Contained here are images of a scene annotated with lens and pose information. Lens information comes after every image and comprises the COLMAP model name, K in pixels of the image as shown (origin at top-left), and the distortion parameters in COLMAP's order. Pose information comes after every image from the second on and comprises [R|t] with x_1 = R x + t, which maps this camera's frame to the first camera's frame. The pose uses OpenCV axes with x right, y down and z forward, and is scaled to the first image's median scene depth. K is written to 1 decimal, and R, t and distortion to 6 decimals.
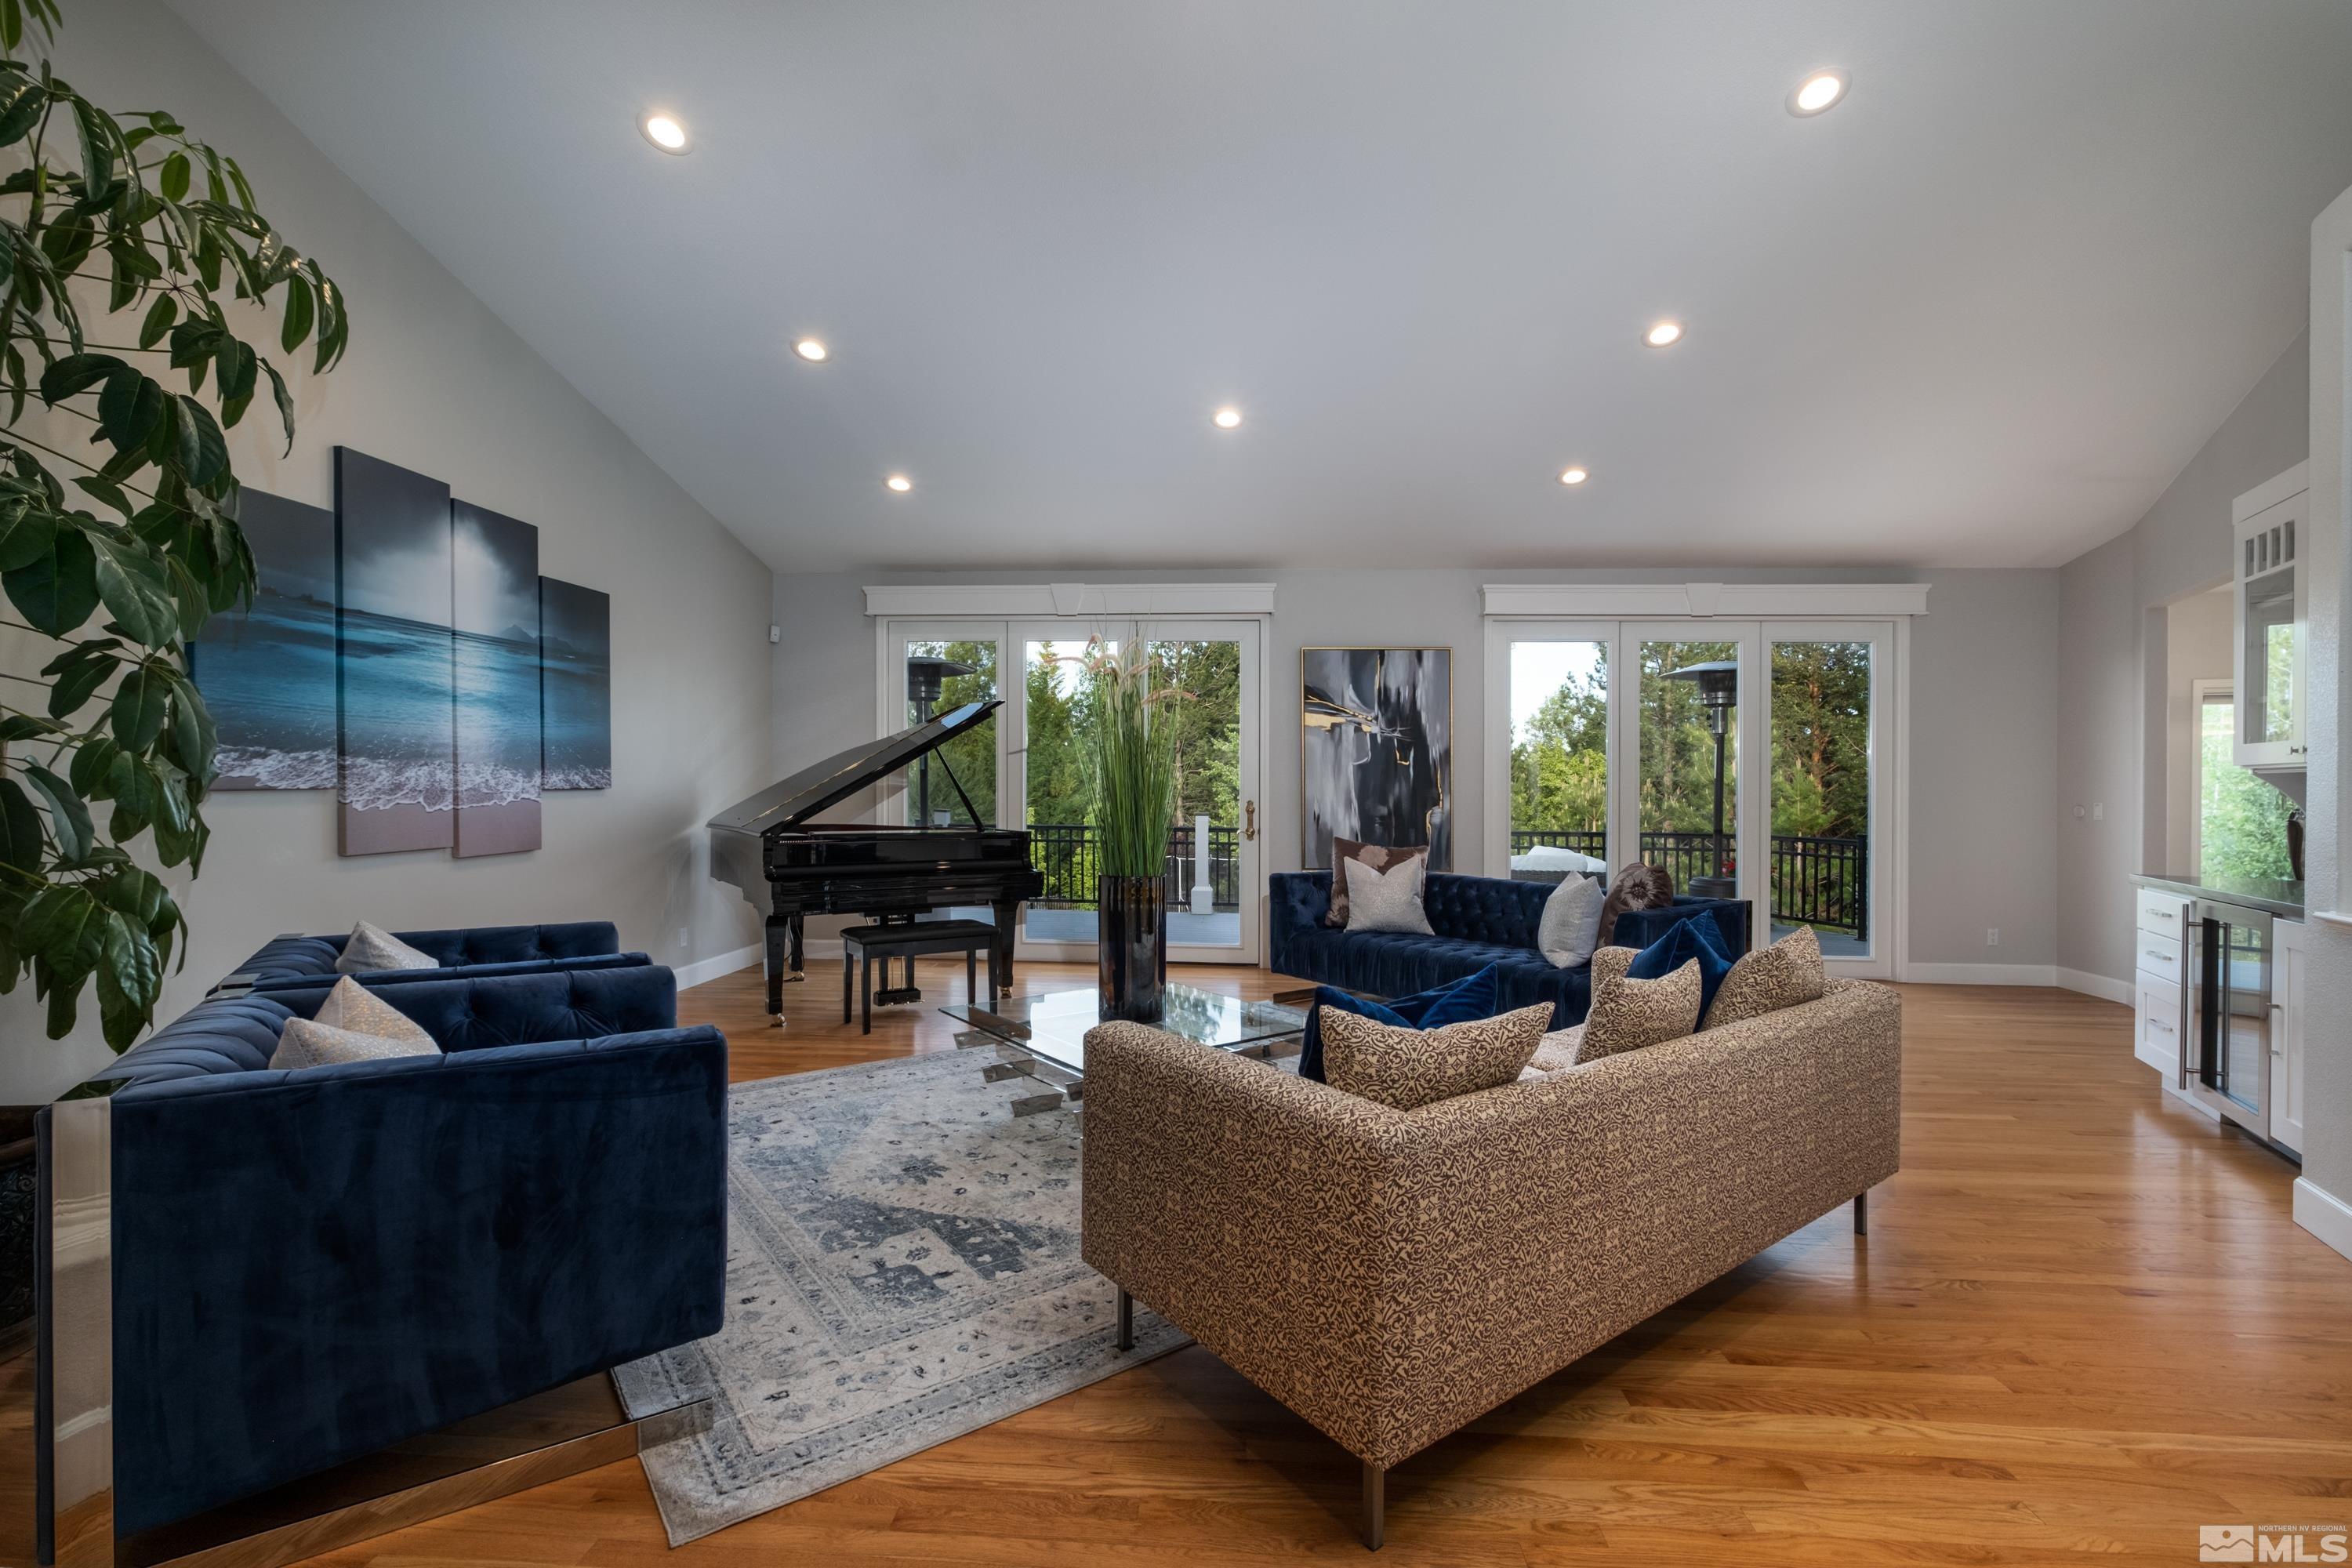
lens RADIAL K [[1039.1, 0, 1181.4], [0, 1039.1, 798.1], [0, 0, 1]] dist [-0.002890, 0.000362]
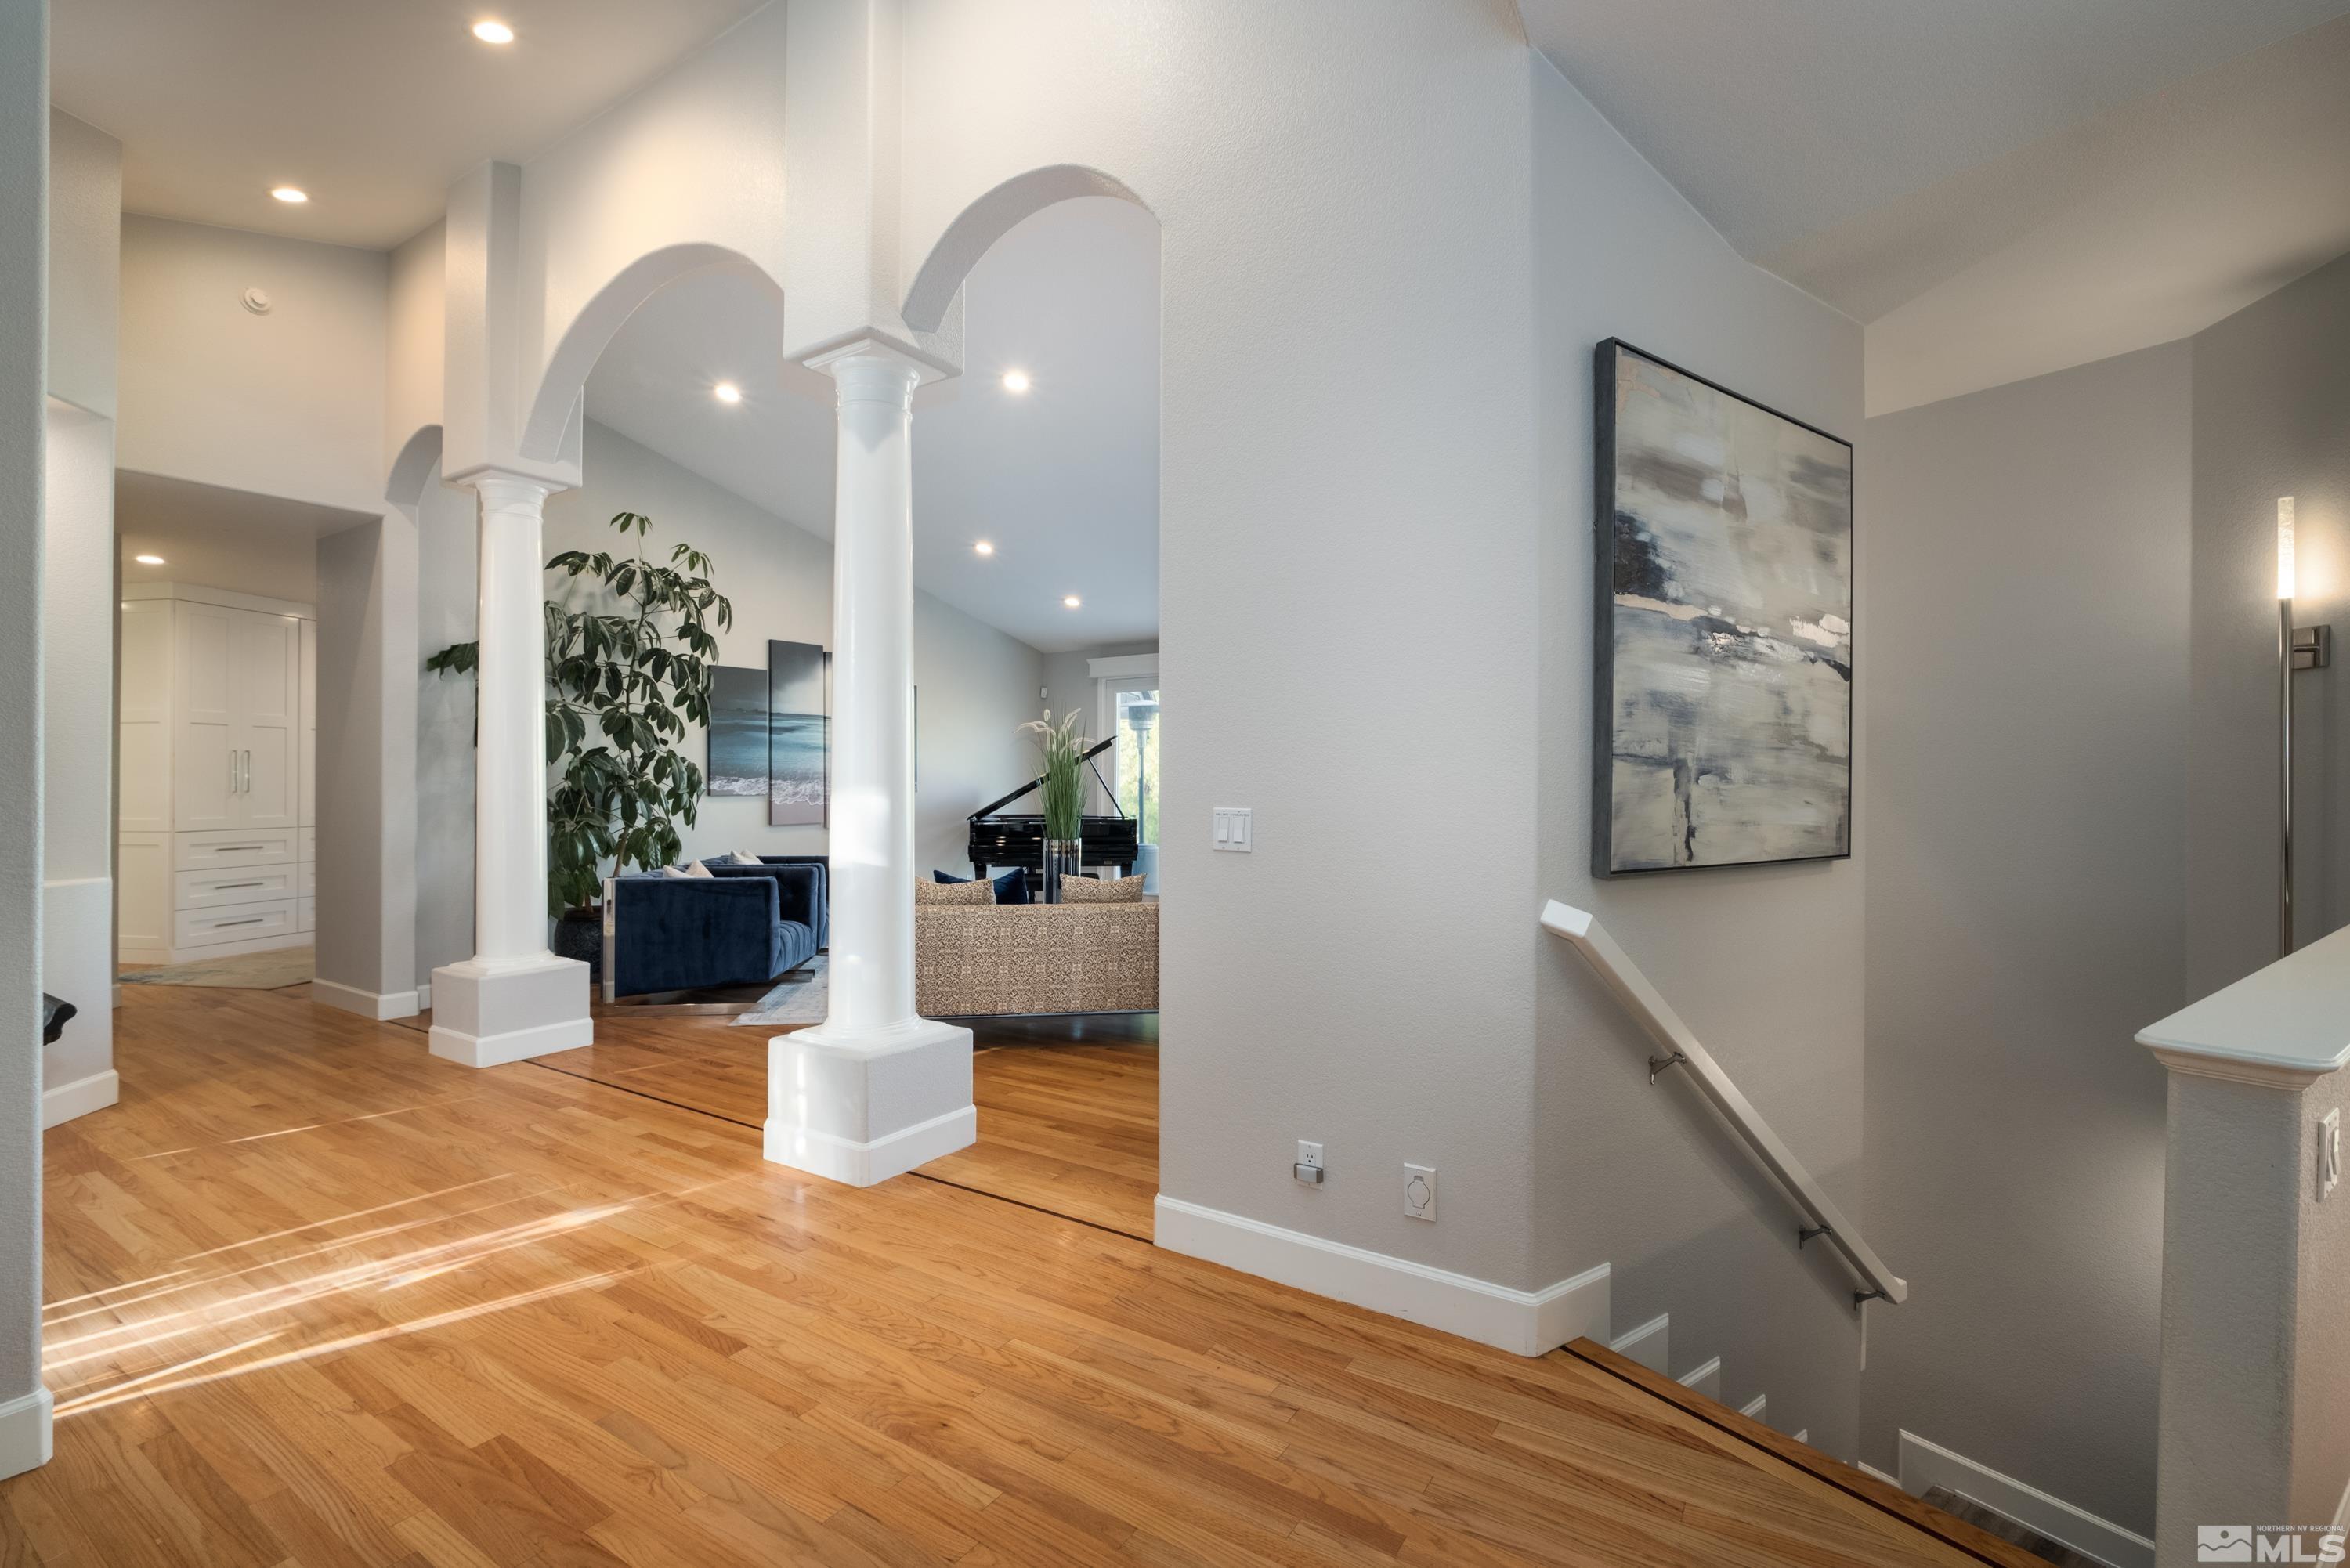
lens RADIAL K [[1038.1, 0, 1170.4], [0, 1038.1, 784.8], [0, 0, 1]] dist [-0.002890, 0.000362]
pose [[0.875030, -0.009197, -0.483981, 1.008033], [0.003791, 0.999919, -0.012146, -0.000054], [0.484054, 0.008793, 0.874994, -0.522758]]
